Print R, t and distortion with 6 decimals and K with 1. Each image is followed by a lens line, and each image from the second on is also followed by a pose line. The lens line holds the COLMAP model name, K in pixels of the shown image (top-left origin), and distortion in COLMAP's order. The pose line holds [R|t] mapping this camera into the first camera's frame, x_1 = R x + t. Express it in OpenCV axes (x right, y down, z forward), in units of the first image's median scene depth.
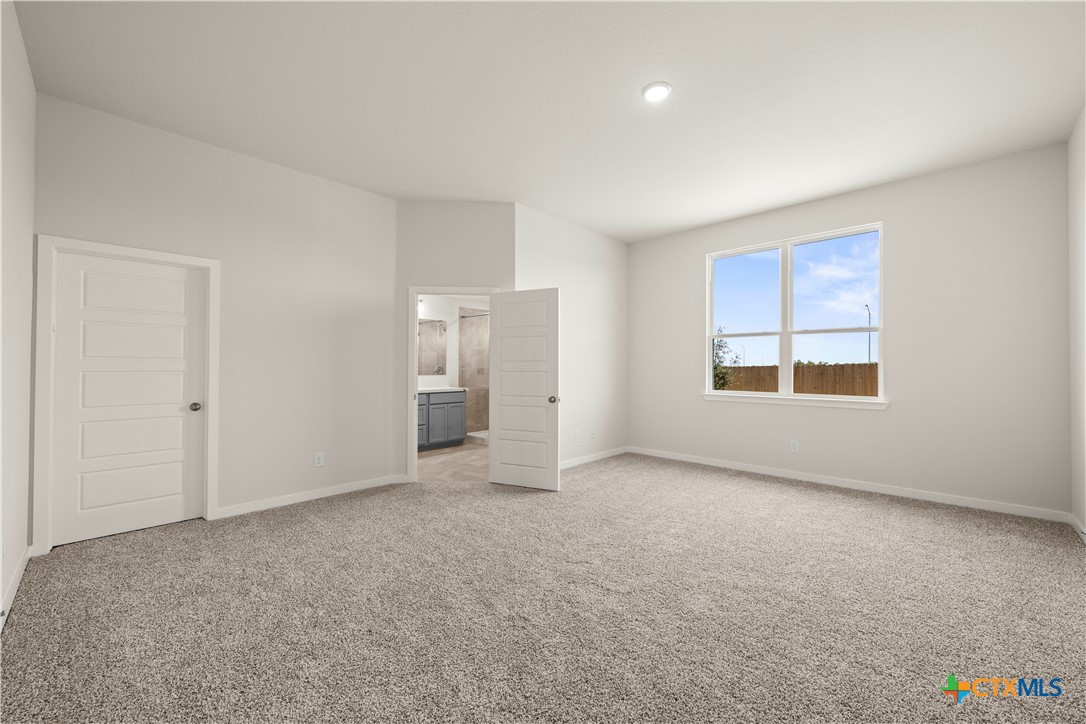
lens RADIAL K [[431.5, 0, 547.2], [0, 431.5, 366.7], [0, 0, 1]] dist [-0.001099, -0.000154]
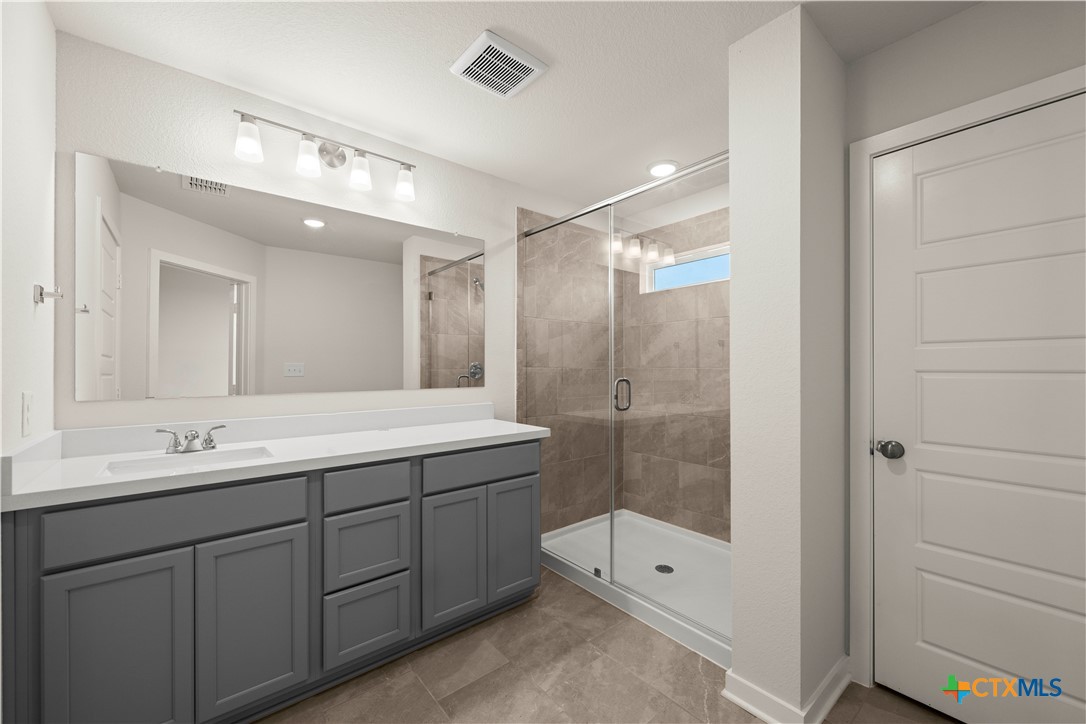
lens RADIAL K [[431.5, 0, 544.9], [0, 431.5, 366.1], [0, 0, 1]] dist [-0.001099, -0.000154]
pose [[0.992745, -0.009851, -0.119836, -0.135094], [0.009491, 0.999949, -0.003577, 0.002801], [0.119865, 0.002414, 0.992787, 0.622107]]
